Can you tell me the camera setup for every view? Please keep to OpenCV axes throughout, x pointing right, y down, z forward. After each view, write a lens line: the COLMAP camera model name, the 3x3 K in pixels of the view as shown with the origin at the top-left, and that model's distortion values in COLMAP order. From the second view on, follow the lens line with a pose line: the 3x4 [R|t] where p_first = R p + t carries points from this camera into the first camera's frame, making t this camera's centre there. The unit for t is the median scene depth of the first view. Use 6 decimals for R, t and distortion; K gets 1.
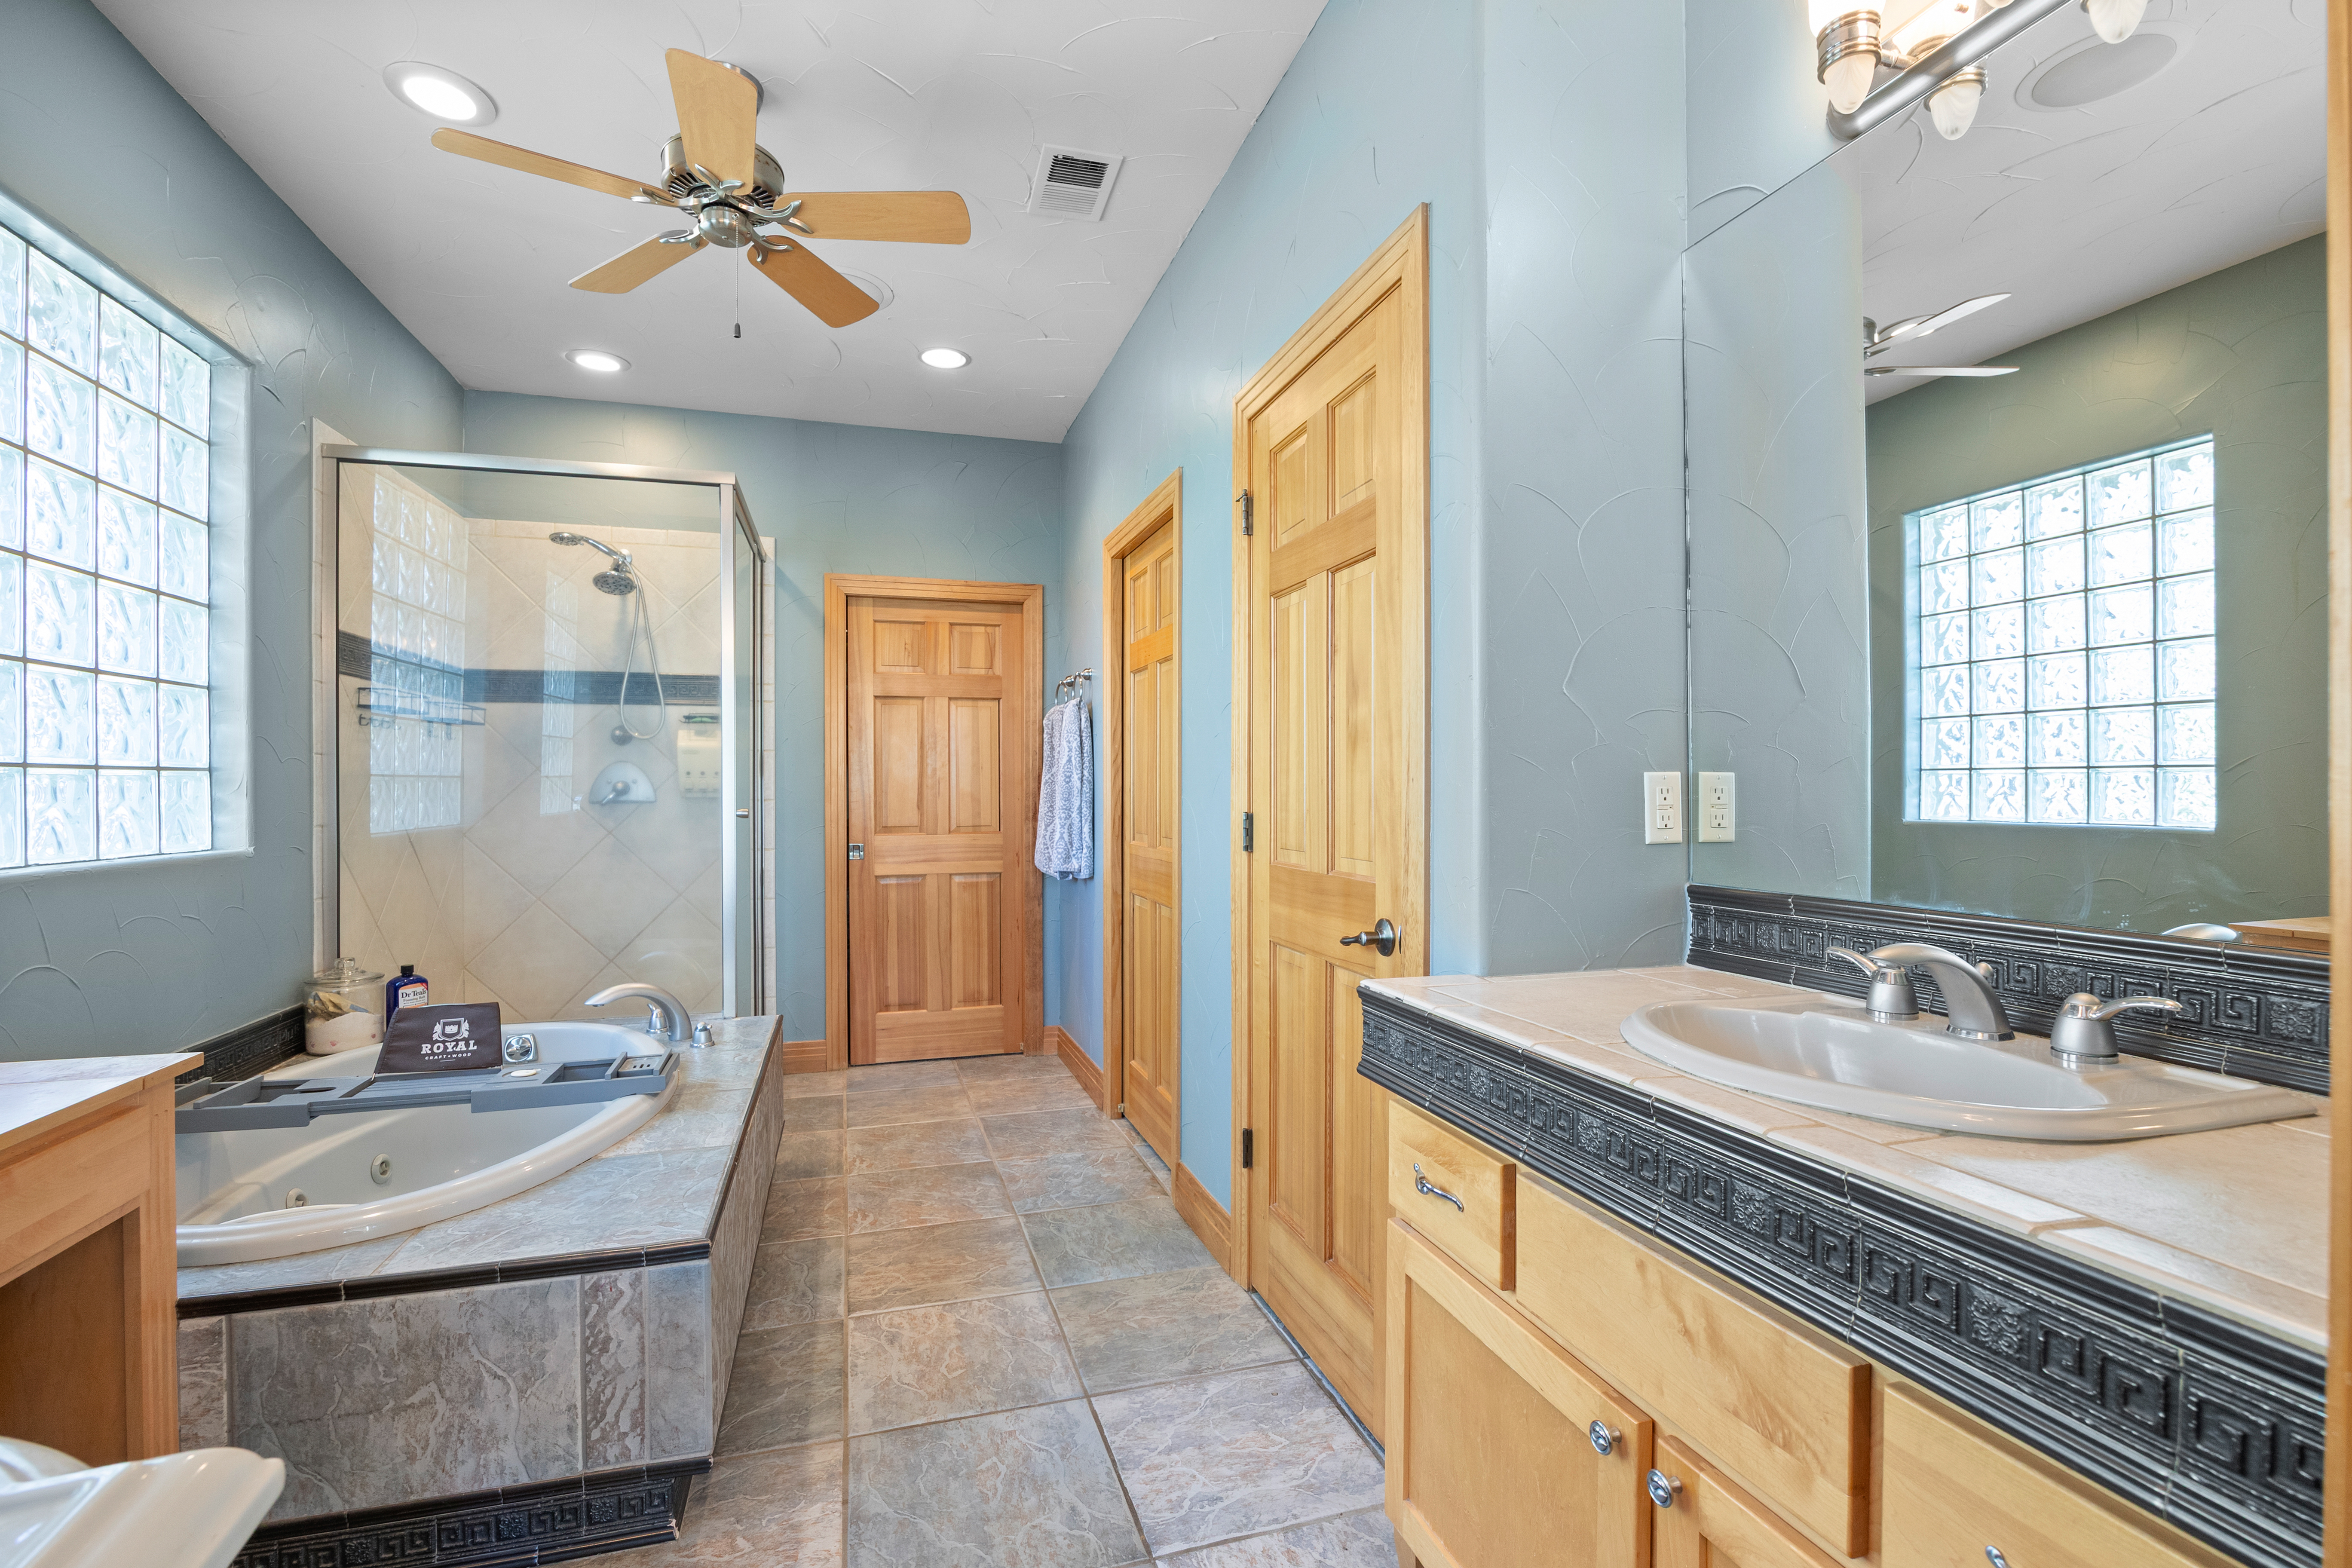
lens RADIAL K [[1046.5, 0, 1176.0], [0, 1046.5, 784.0], [0, 0, 1]] dist [-0.012652, 0.000014]
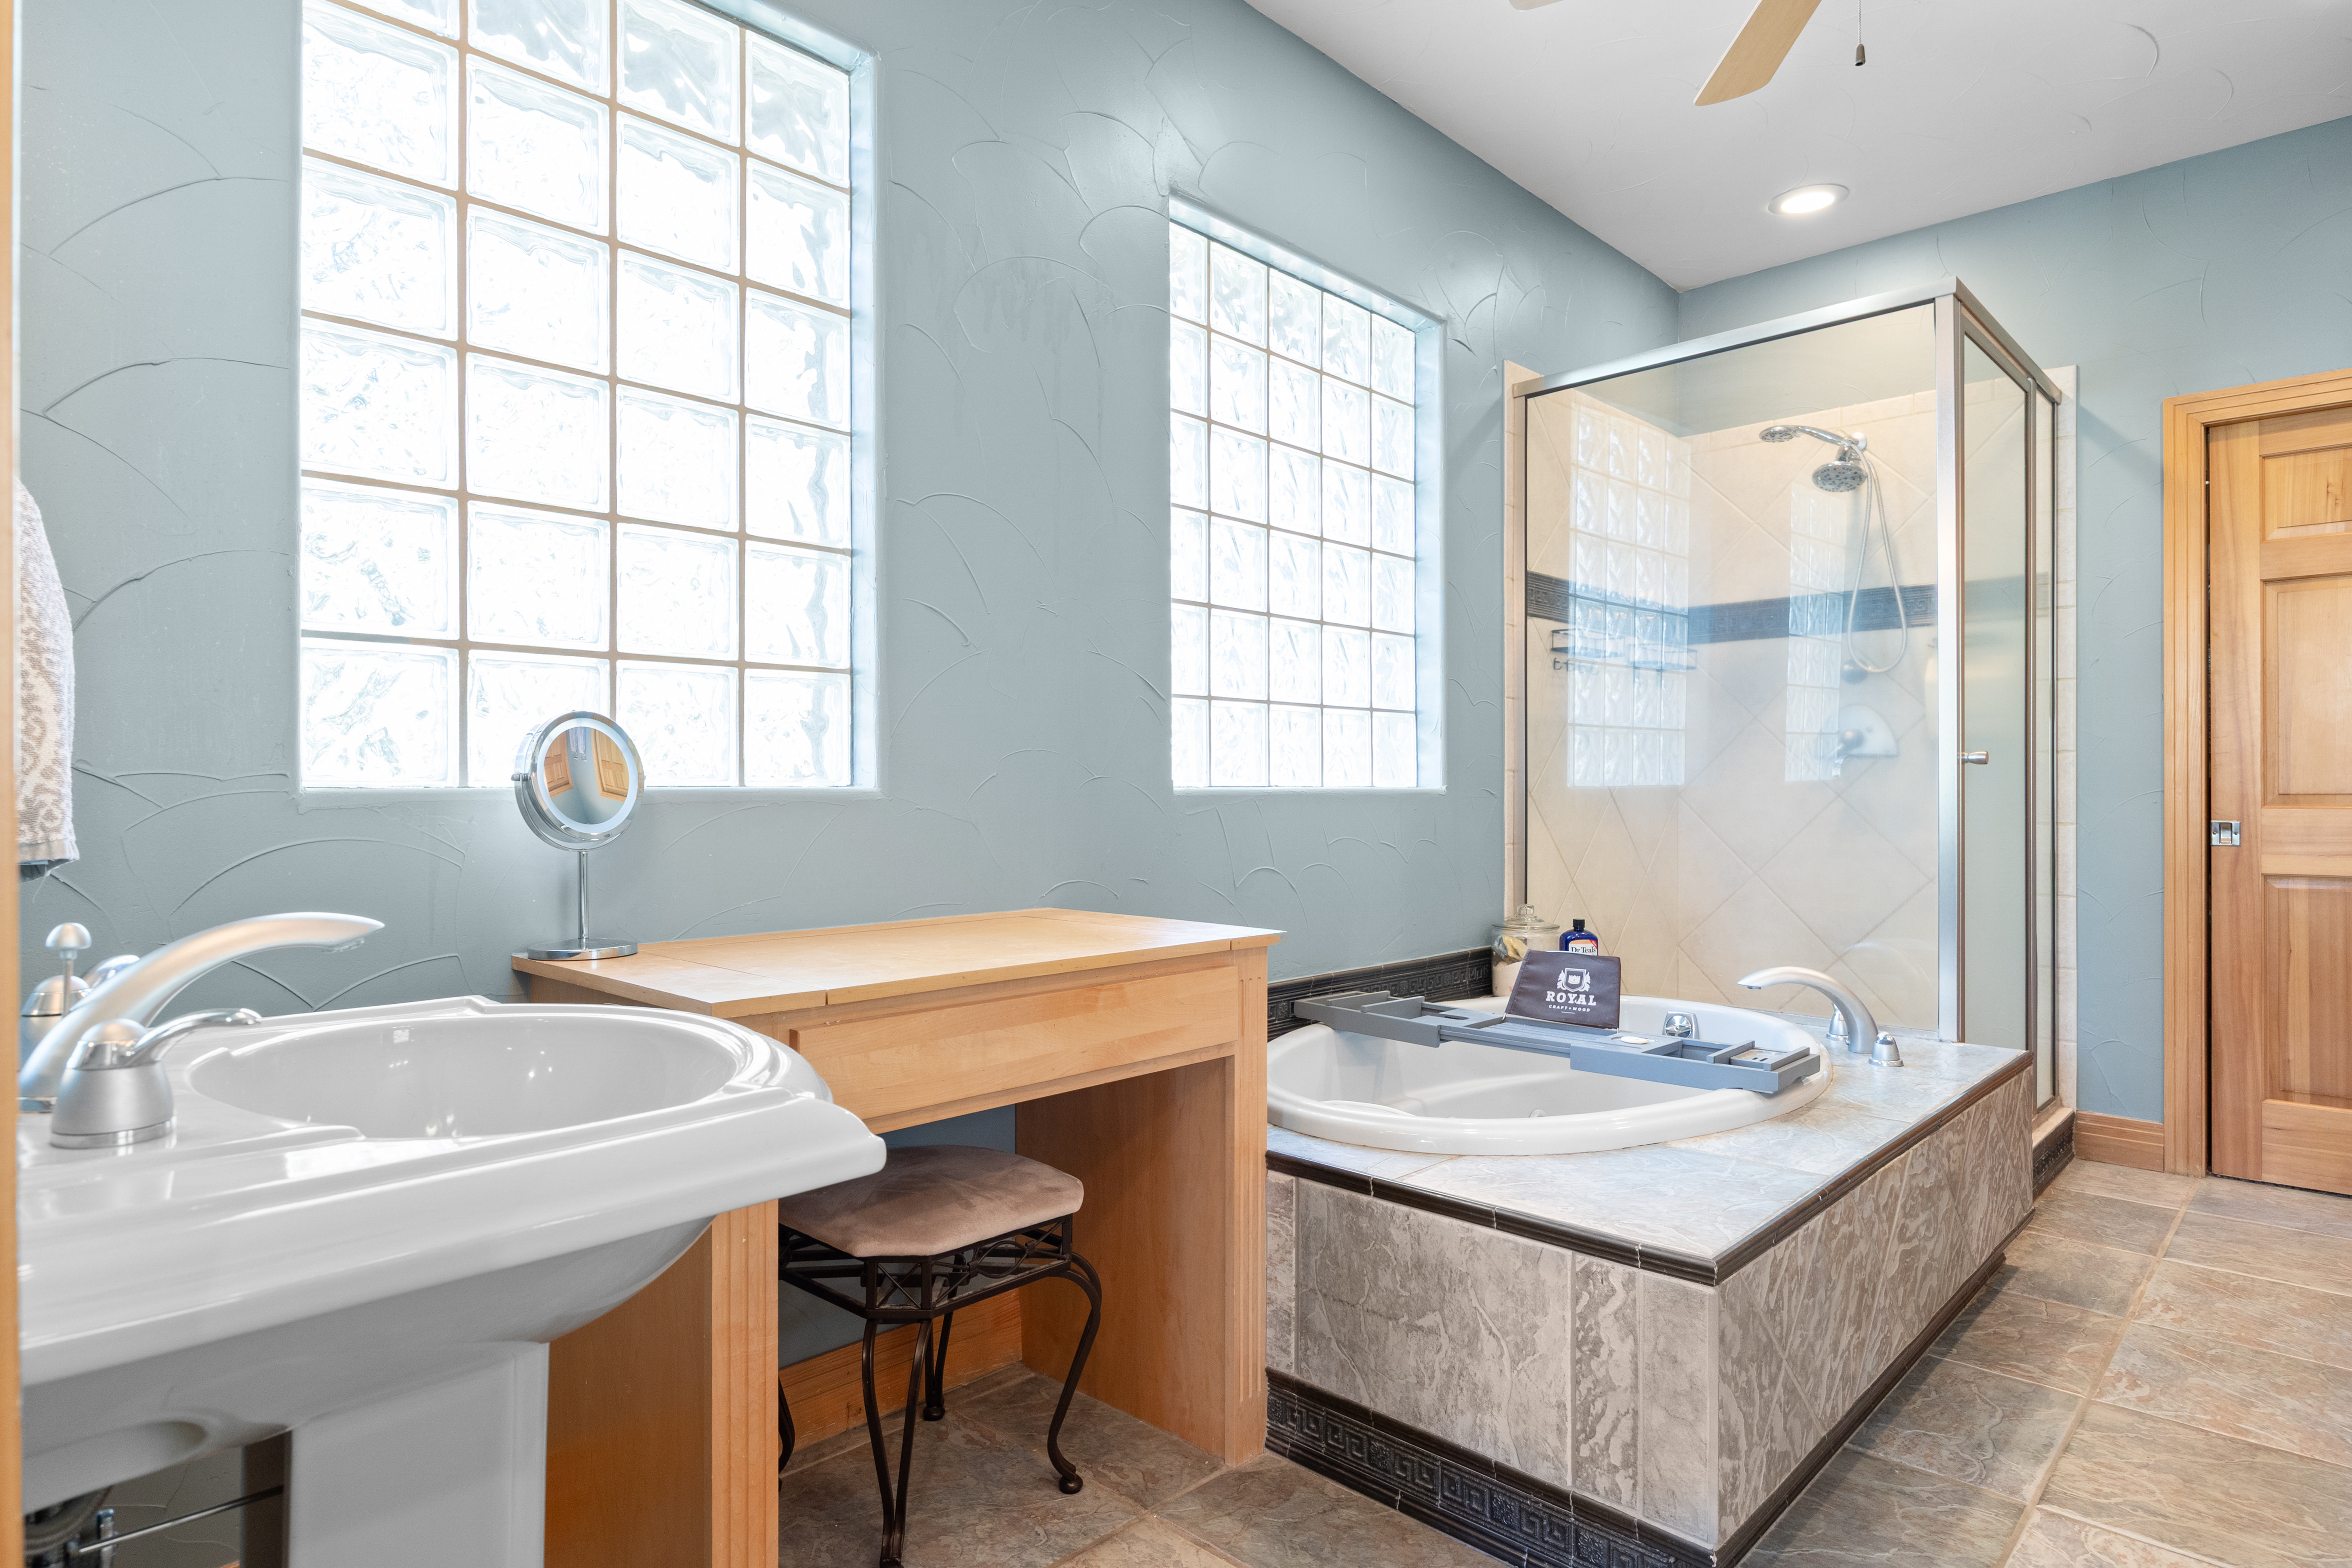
lens RADIAL K [[1301.9, 0, 1176.0], [0, 1301.9, 784.0], [0, 0, 1]] dist [-0.000721, -0.000486]
pose [[0.481712, -0.001861, -0.876327, 0.132540], [0.001298, 0.999998, -0.001410, 0.066014], [0.876328, -0.000459, 0.481714, 0.146838]]
